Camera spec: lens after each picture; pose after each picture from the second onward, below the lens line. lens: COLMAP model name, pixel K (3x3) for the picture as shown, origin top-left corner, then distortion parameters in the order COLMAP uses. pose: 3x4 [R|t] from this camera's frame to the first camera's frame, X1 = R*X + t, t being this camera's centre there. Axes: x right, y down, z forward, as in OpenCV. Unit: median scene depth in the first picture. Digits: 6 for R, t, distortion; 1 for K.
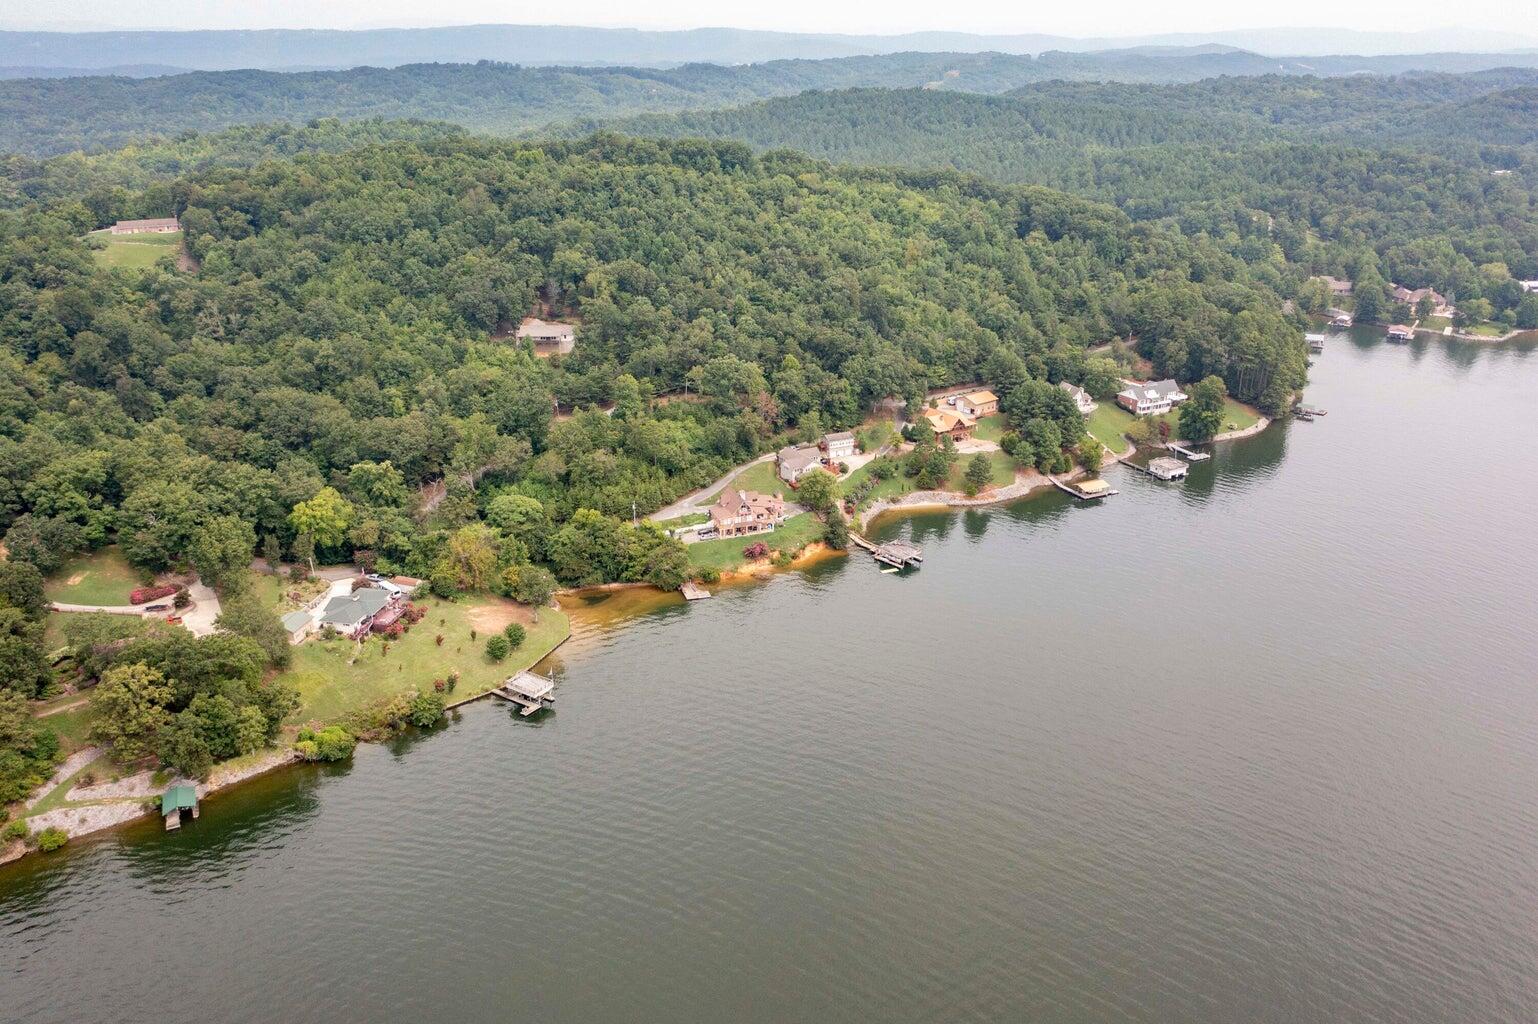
lens RADIAL K [[1228.9, 0, 768.3], [0, 1228.9, 511.8], [0, 0, 1]] dist [-0.007765, 0.004868]
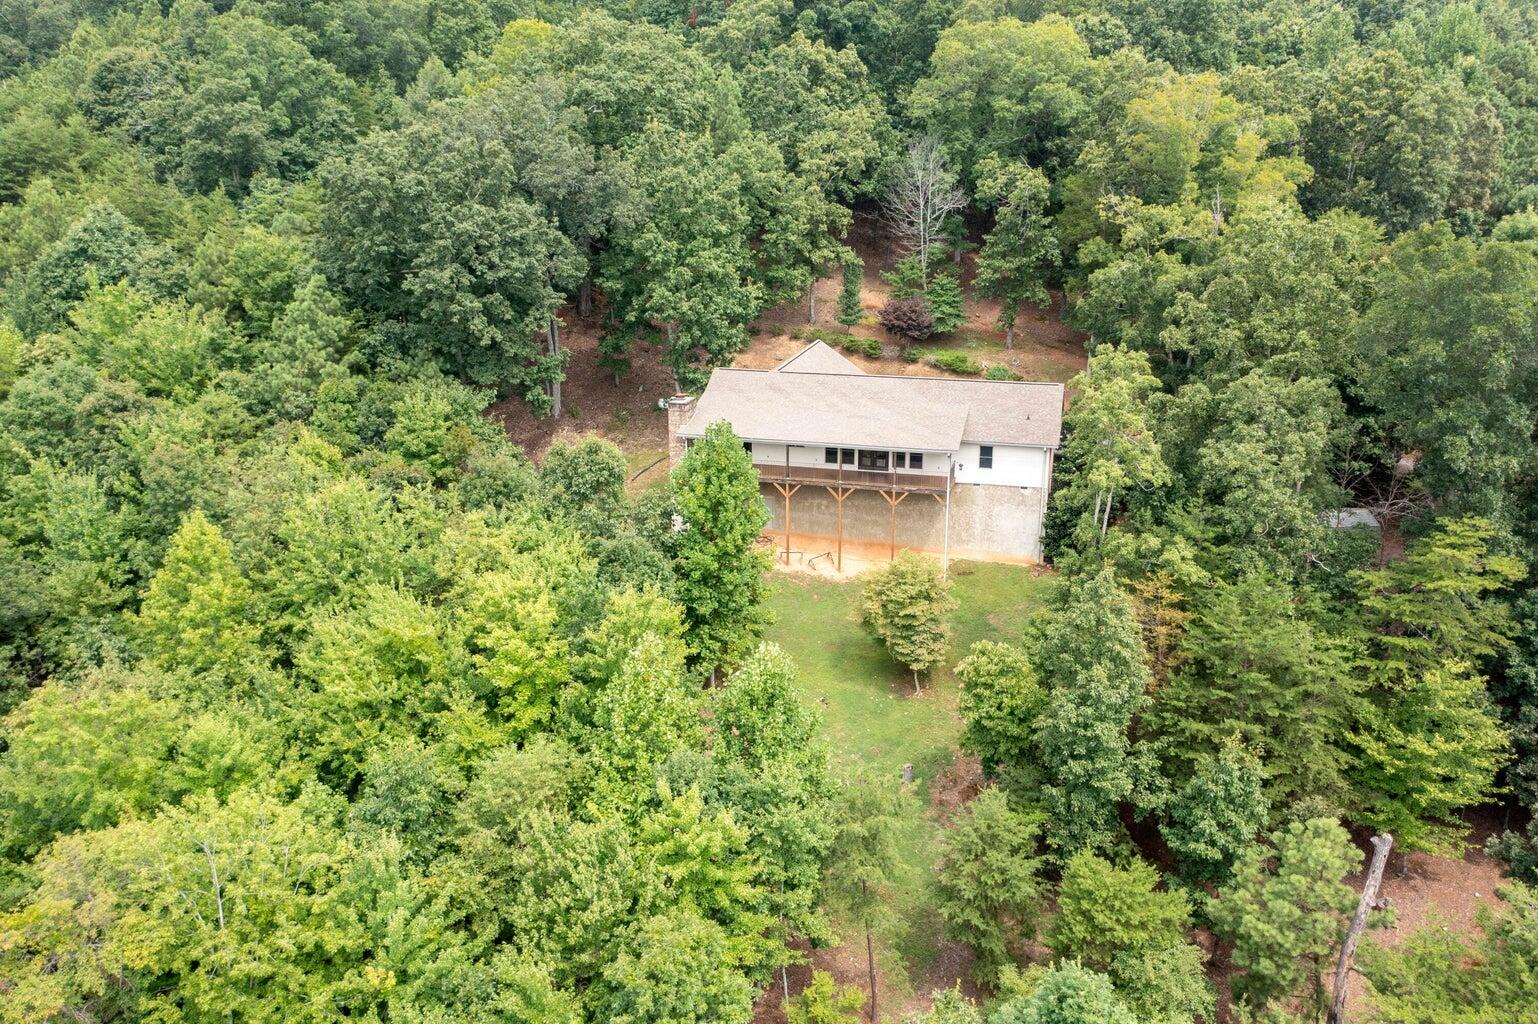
lens RADIAL K [[1228.9, 0, 763.2], [0, 1228.9, 508.4], [0, 0, 1]] dist [-0.007765, 0.004868]
pose [[0.962911, 0.078763, -0.258067, -0.142572], [-0.096501, 0.993712, -0.056785, -0.117118], [0.251971, 0.079583, 0.964457, 0.794361]]
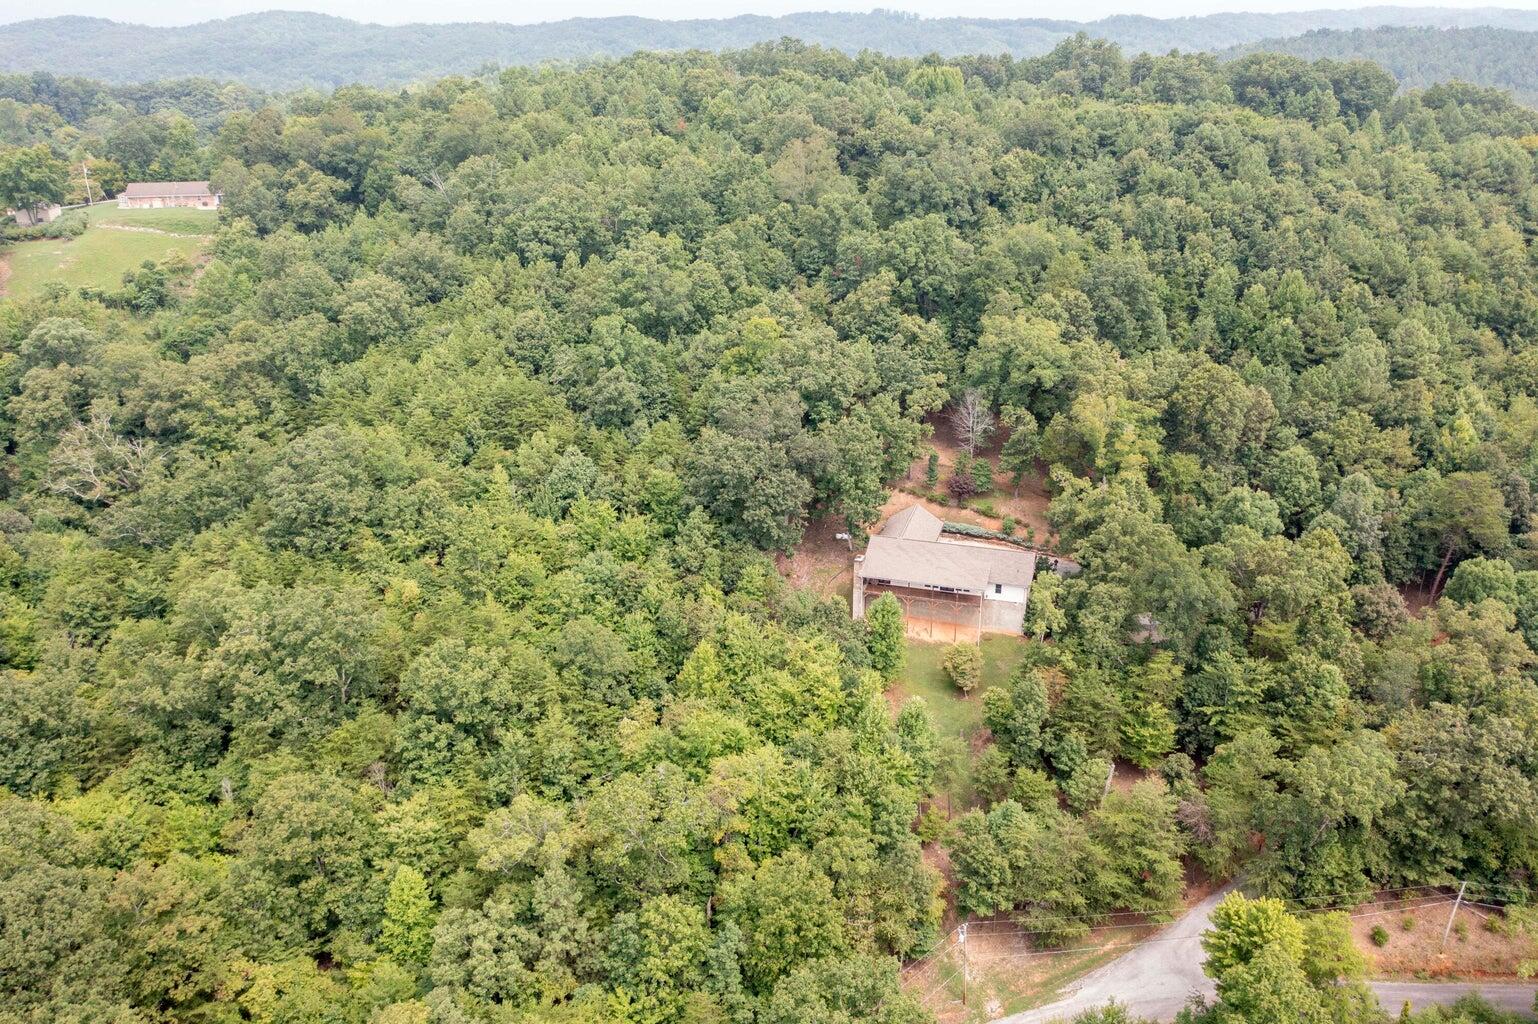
lens RADIAL K [[1228.9, 0, 768.4], [0, 1228.9, 517.2], [0, 0, 1]] dist [-0.007765, 0.004868]
pose [[0.955458, 0.113121, -0.272587, -0.127585], [-0.105893, 0.993526, 0.041131, -0.157972], [0.275475, -0.010433, 0.961252, 0.620379]]
